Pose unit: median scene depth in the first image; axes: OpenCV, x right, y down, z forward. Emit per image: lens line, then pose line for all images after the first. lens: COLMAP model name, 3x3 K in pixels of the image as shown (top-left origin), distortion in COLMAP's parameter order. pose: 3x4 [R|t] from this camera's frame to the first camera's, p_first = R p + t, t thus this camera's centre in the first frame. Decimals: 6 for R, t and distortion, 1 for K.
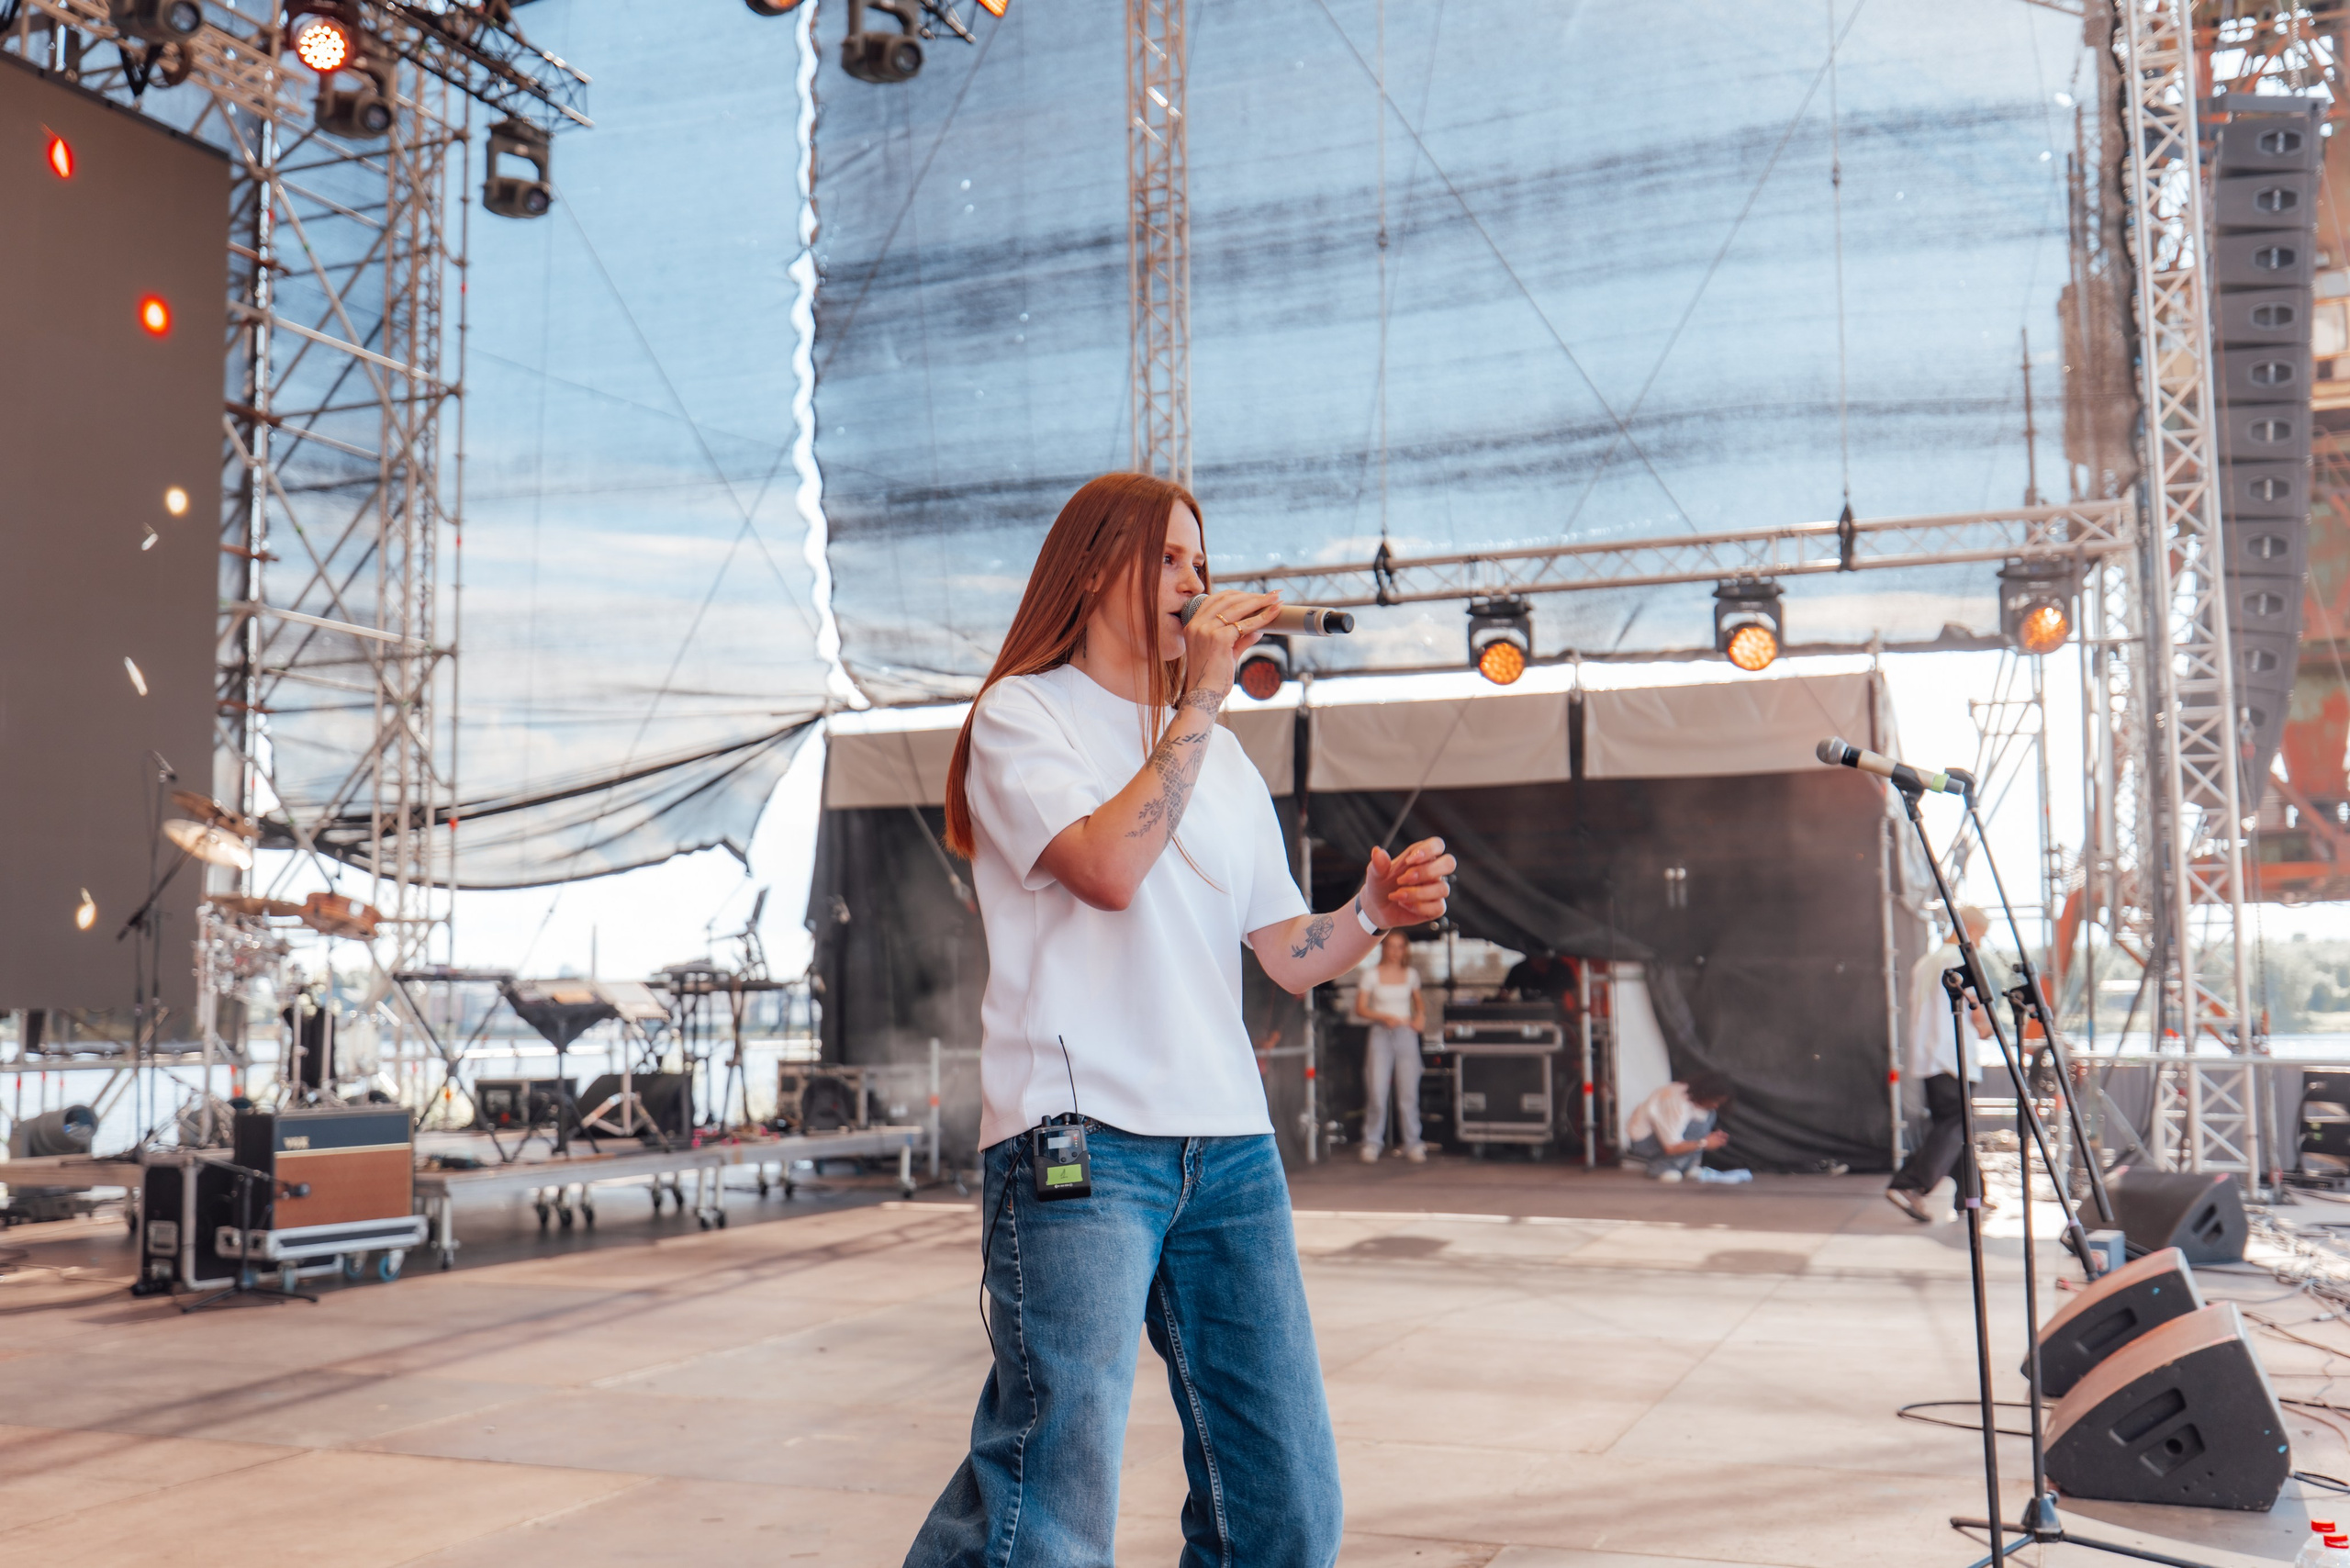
lens RADIAL K [[2270.5, 0, 1169.2], [0, 2270.5, 764.6], [0, 0, 1]] dist [0.036635, 0.000000]
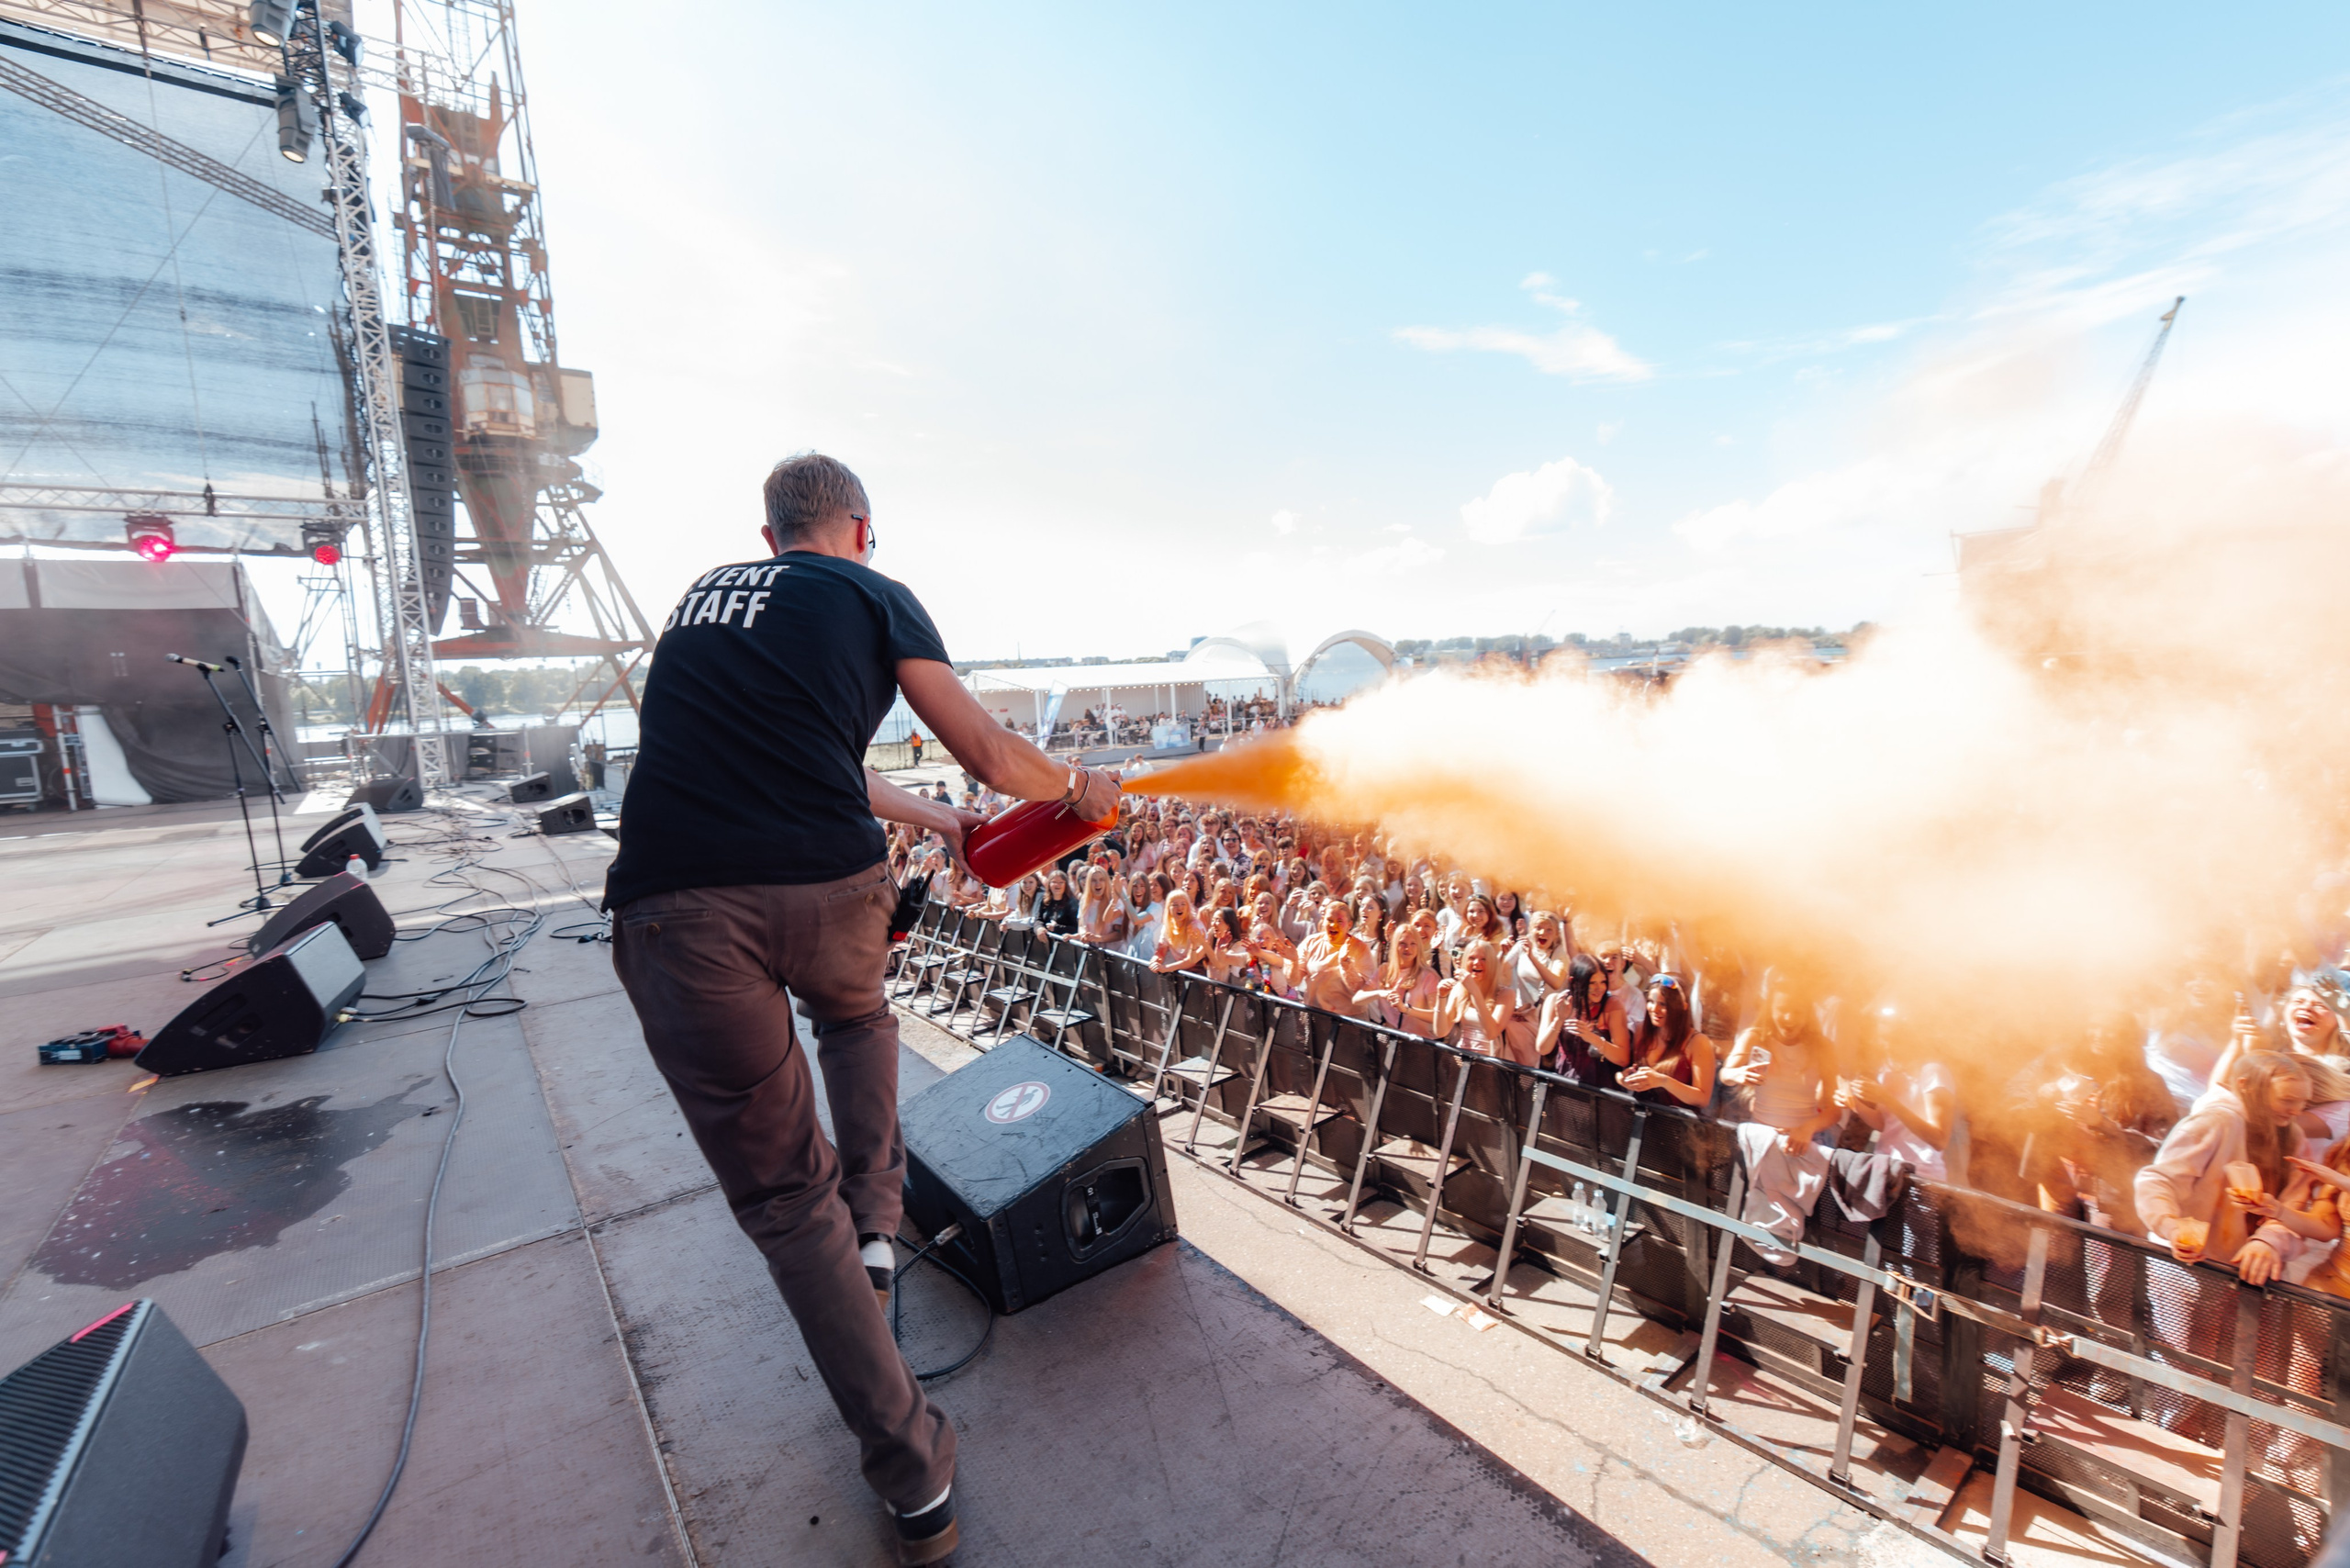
lens RADIAL K [[973.5, 0, 1181.2], [0, 973.5, 789.6], [0, 0, 1]] dist [-0.011065, -0.000559]
pose [[0.495083, -0.115770, 0.861098, -0.051966], [-0.052358, 0.985307, 0.162572, -0.025596], [-0.867267, -0.125572, 0.481747, -0.227054]]
